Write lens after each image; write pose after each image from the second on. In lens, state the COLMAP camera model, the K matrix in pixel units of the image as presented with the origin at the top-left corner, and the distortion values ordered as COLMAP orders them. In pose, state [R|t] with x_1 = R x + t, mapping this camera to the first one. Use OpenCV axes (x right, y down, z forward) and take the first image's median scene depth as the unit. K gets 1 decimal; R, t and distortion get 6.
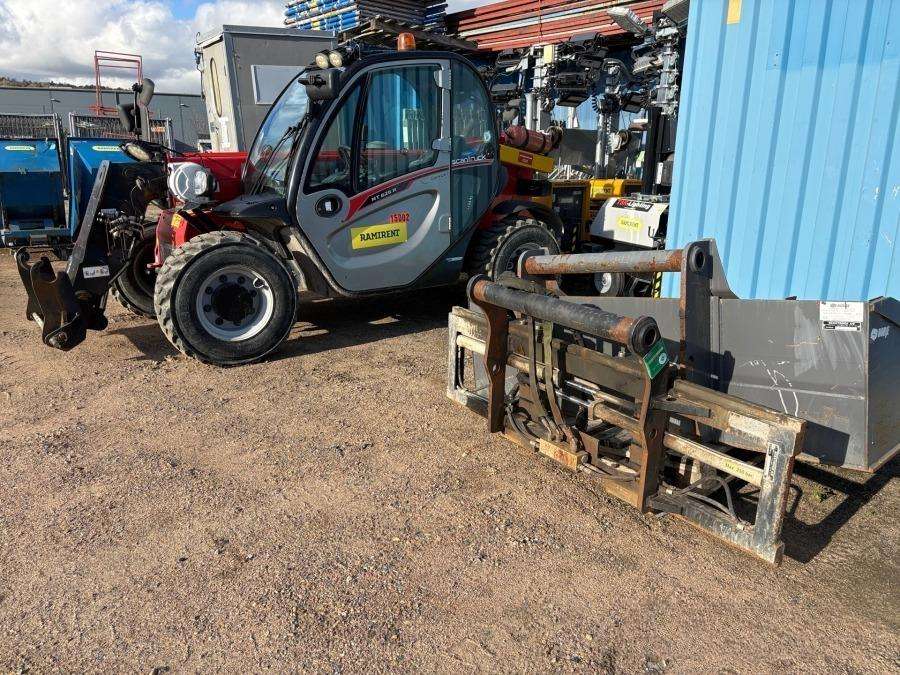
lens RADIAL K [[678.0, 0, 453.9], [0, 678.0, 340.7], [0, 0, 1]] dist [0.062295, -0.066792]
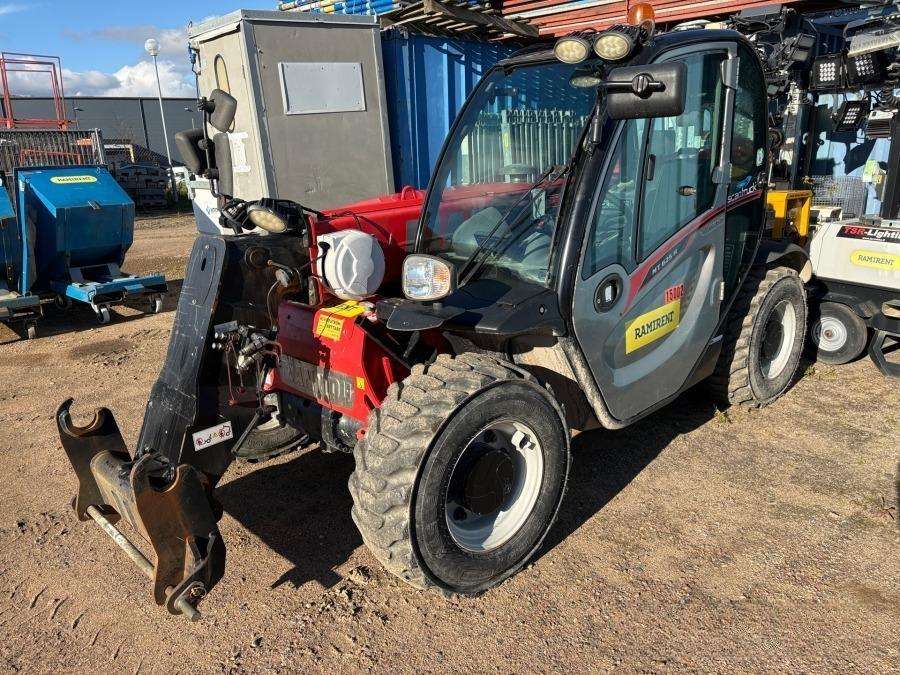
lens RADIAL K [[678.0, 0, 453.1], [0, 678.0, 338.0], [0, 0, 1]] dist [0.062295, -0.066792]
pose [[0.990856, -0.074388, 0.112564, -0.368524], [0.073583, 0.997225, 0.011297, -0.166244], [-0.113092, -0.002911, 0.993580, 0.401695]]
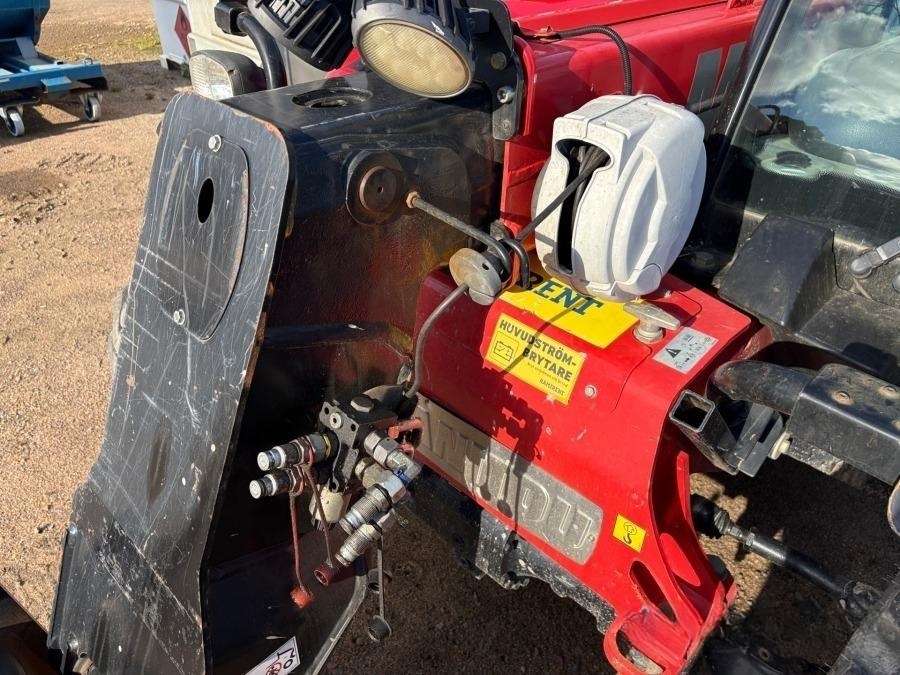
lens RADIAL K [[678.0, 0, 452.8], [0, 678.0, 343.9], [0, 0, 1]] dist [0.062295, -0.066792]
pose [[0.988204, -0.048990, 0.145096, -0.468977], [0.001625, 0.950754, 0.309943, -0.253406], [-0.153135, -0.306051, 0.939618, 0.798628]]
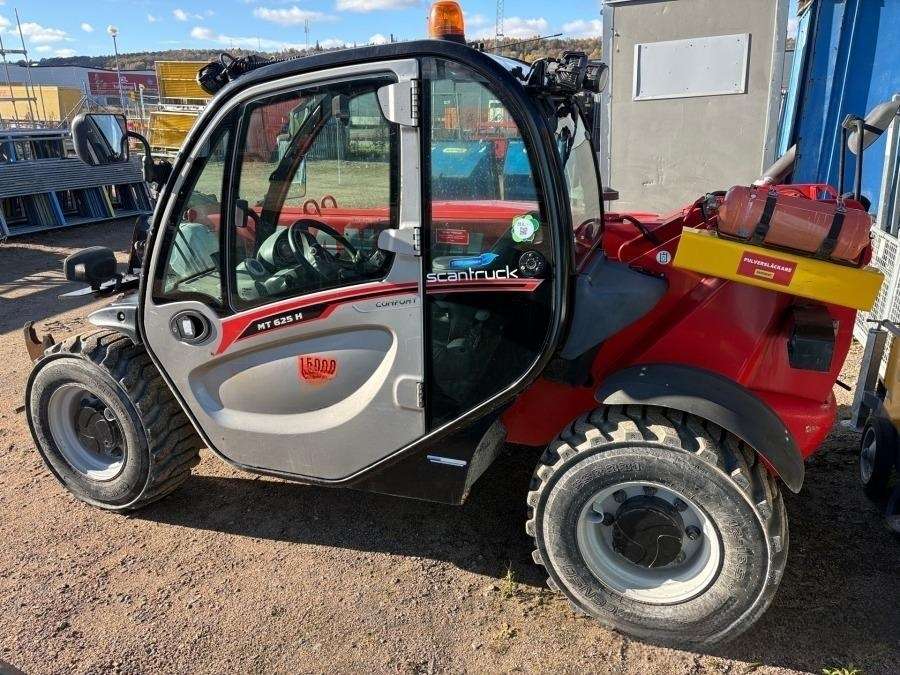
lens RADIAL K [[678.0, 0, 443.3], [0, 678.0, 339.0], [0, 0, 1]] dist [0.062295, -0.066792]
pose [[0.548051, 0.255198, -0.796564, 0.409701], [-0.211981, 0.963607, 0.162867, -0.318106], [0.809138, 0.079598, 0.582203, 0.786170]]
